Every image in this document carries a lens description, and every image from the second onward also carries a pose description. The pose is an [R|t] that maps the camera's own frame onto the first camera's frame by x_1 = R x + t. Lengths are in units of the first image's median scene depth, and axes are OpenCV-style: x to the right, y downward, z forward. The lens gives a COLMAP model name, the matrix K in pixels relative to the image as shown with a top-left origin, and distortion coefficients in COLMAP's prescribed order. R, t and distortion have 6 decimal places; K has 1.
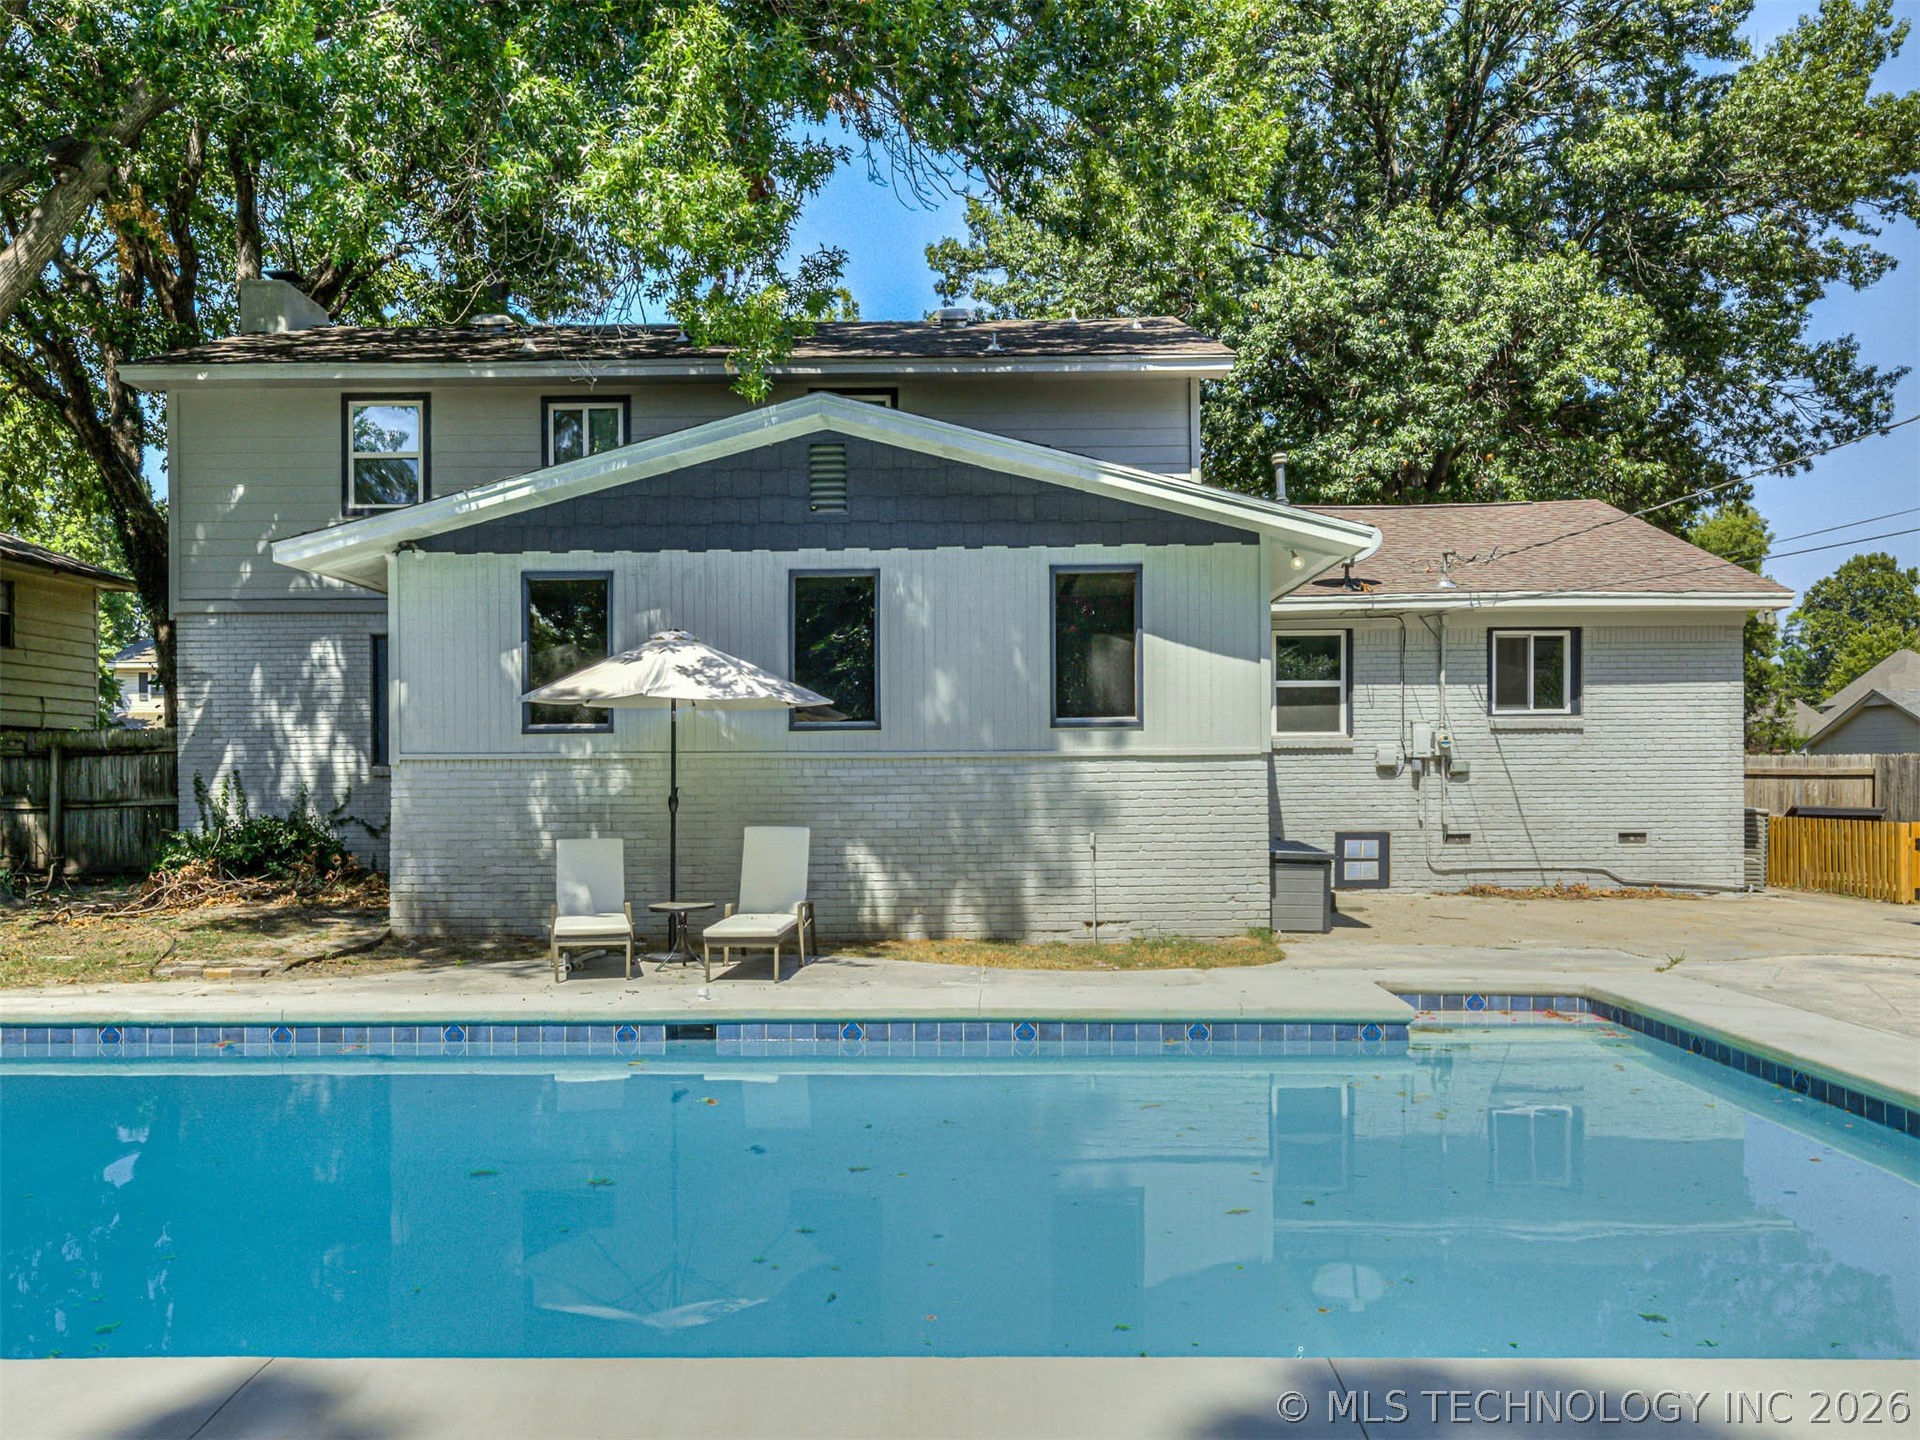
lens RADIAL K [[1619.6, 0, 987.5], [0, 1619.6, 768.4], [0, 0, 1]] dist [-0.023744, -0.020926]
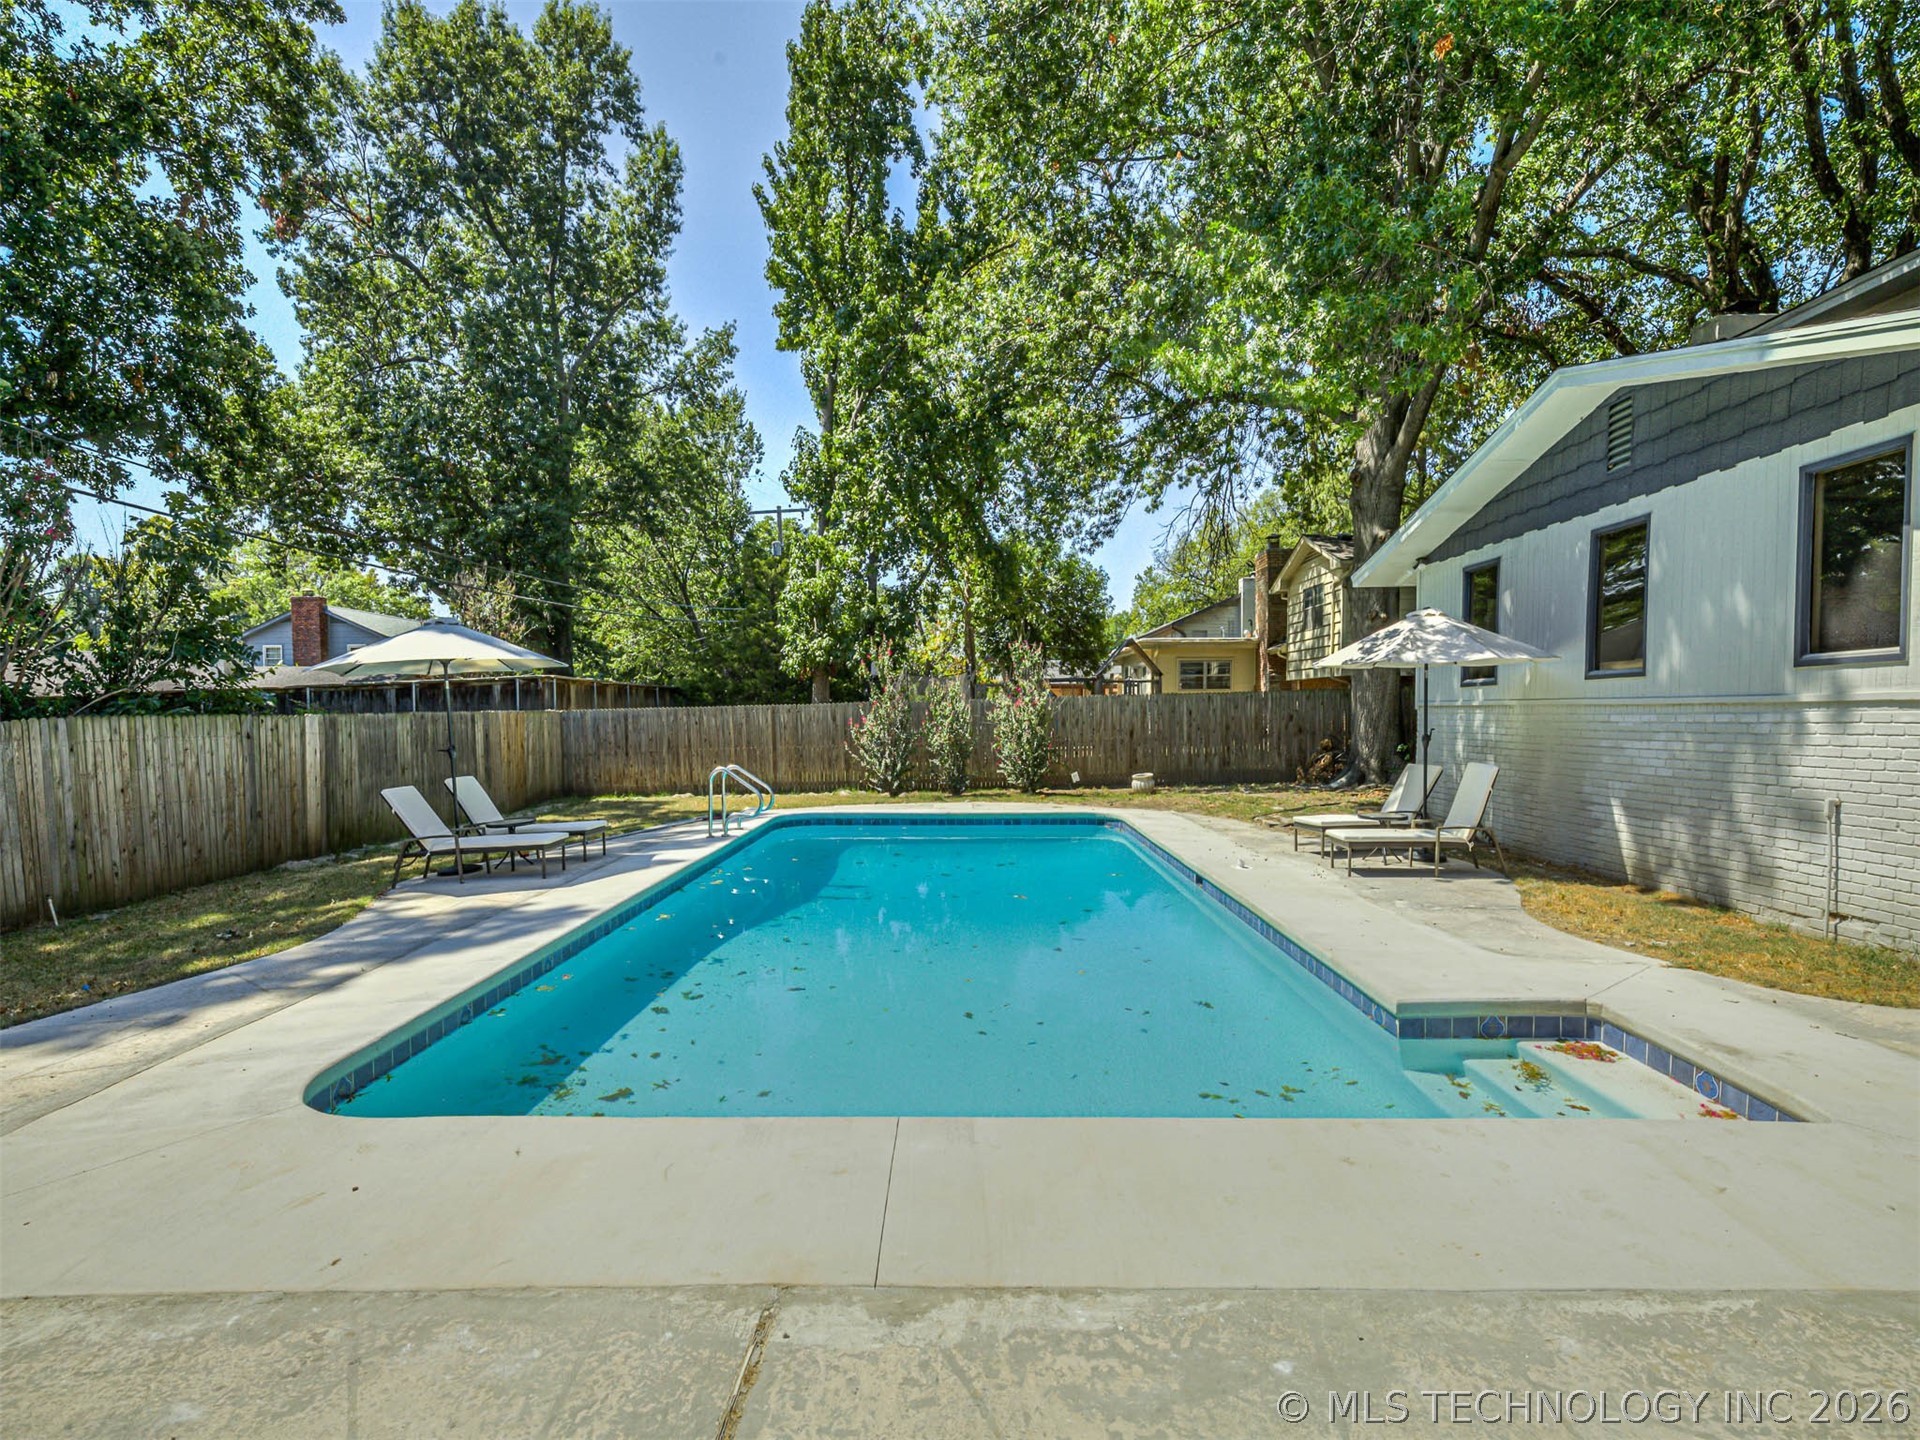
lens RADIAL K [[1033.4, 0, 961.6], [0, 1033.4, 715.7], [0, 0, 1]] dist [0.000345, 0.002612]
pose [[-0.088673, 0.014643, -0.995953, 0.418244], [0.019324, 0.999729, 0.012978, -0.010612], [0.995873, -0.018095, -0.088932, 0.436170]]
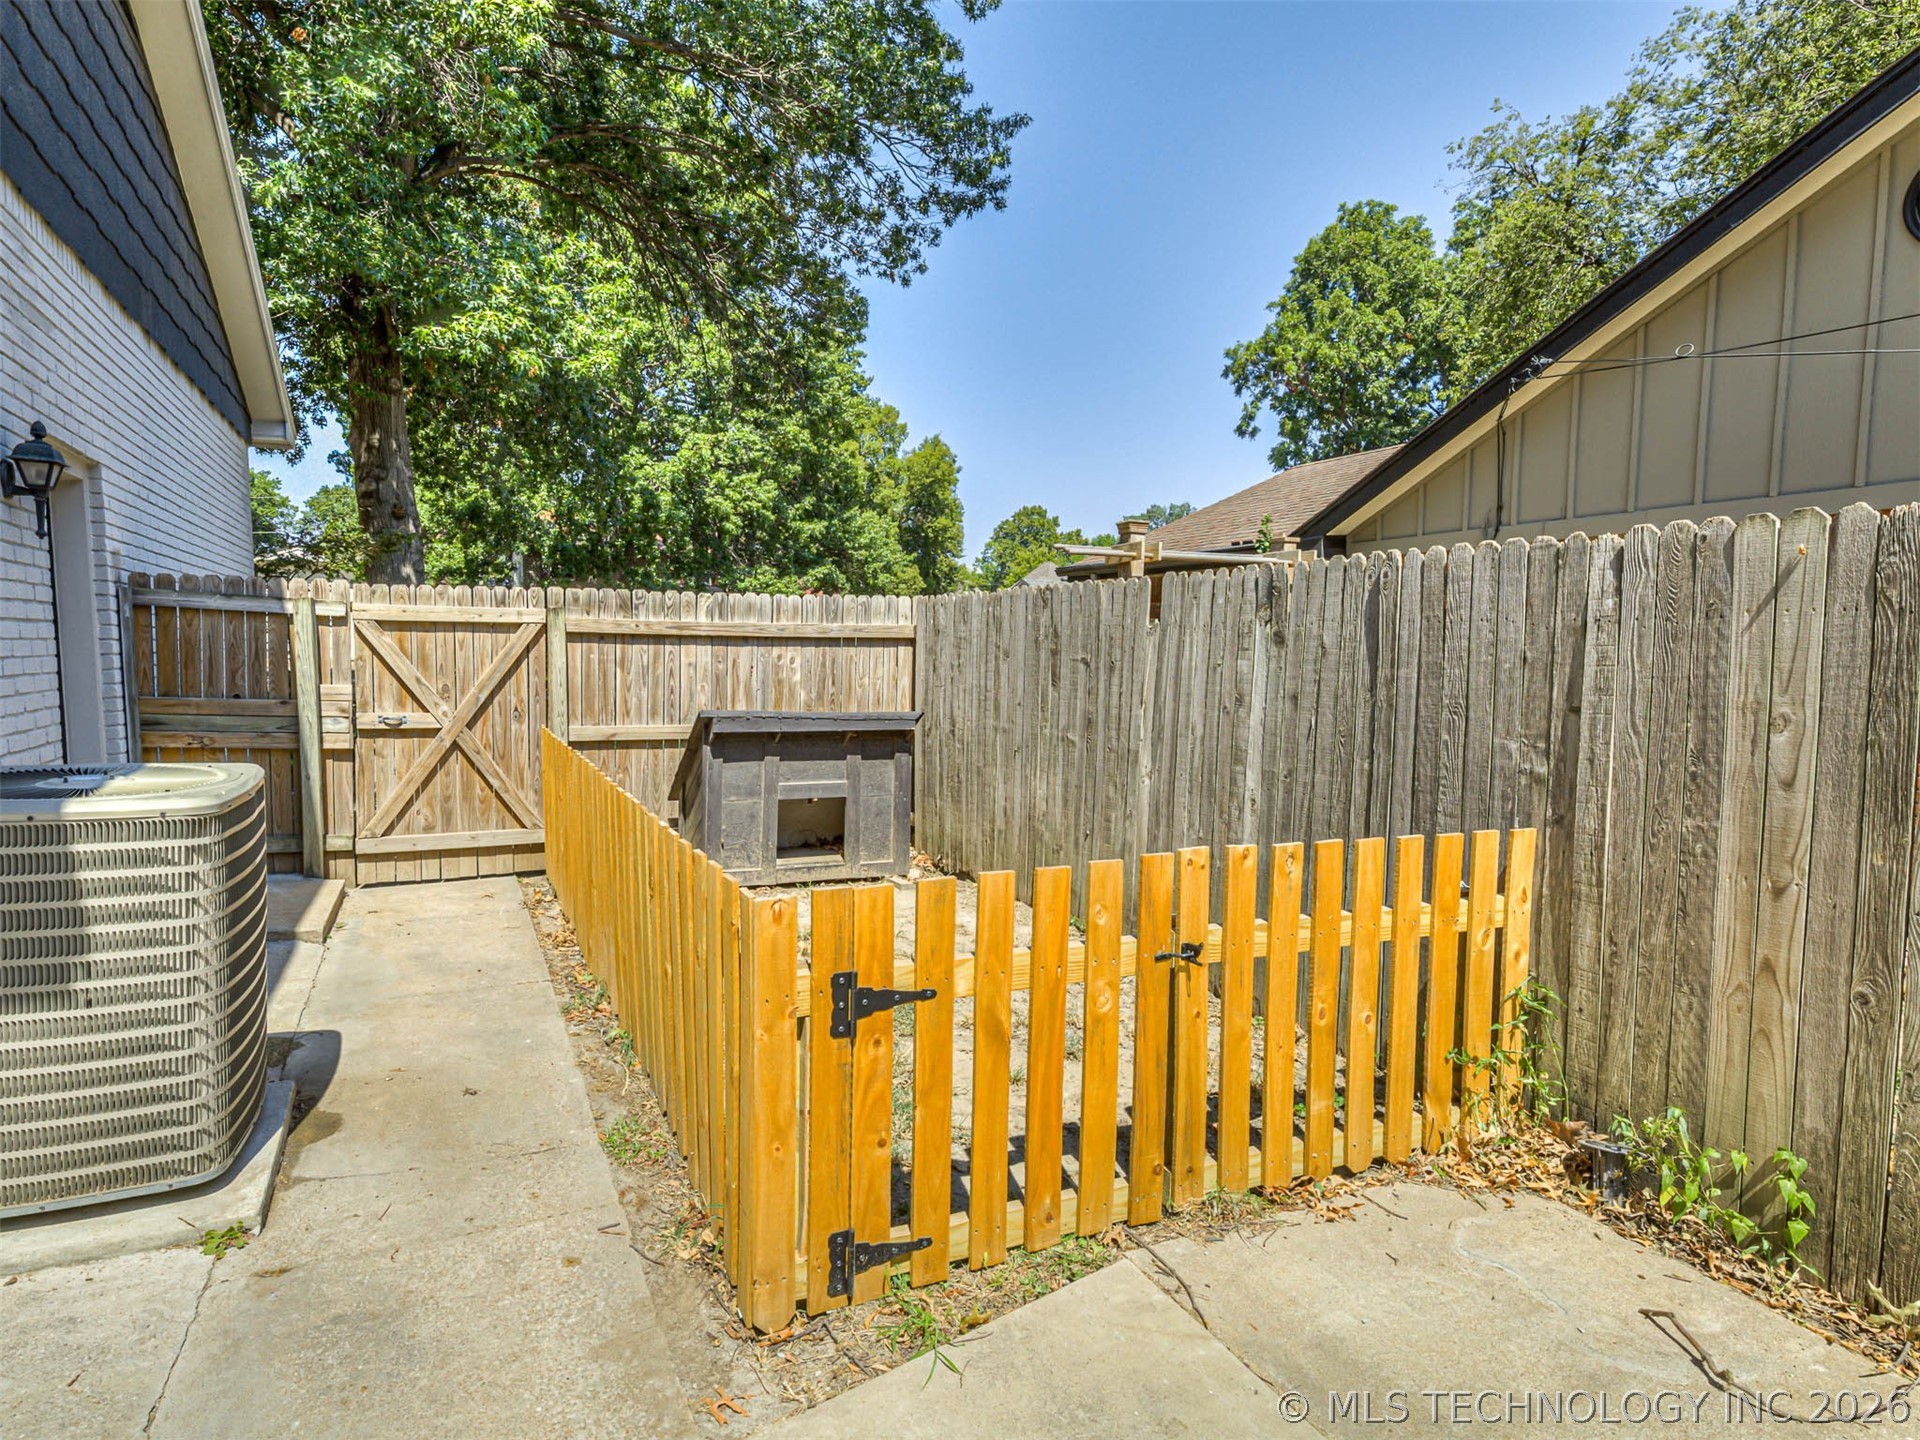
lens RADIAL K [[1033.4, 0, 885.8], [0, 1033.4, 726.2], [0, 0, 1]] dist [0.000345, 0.002612]
pose [[0.934802, -0.020420, 0.354581, 0.566521], [-0.010867, 0.996234, 0.086022, 0.004821], [-0.355002, -0.084267, 0.931060, 0.922590]]
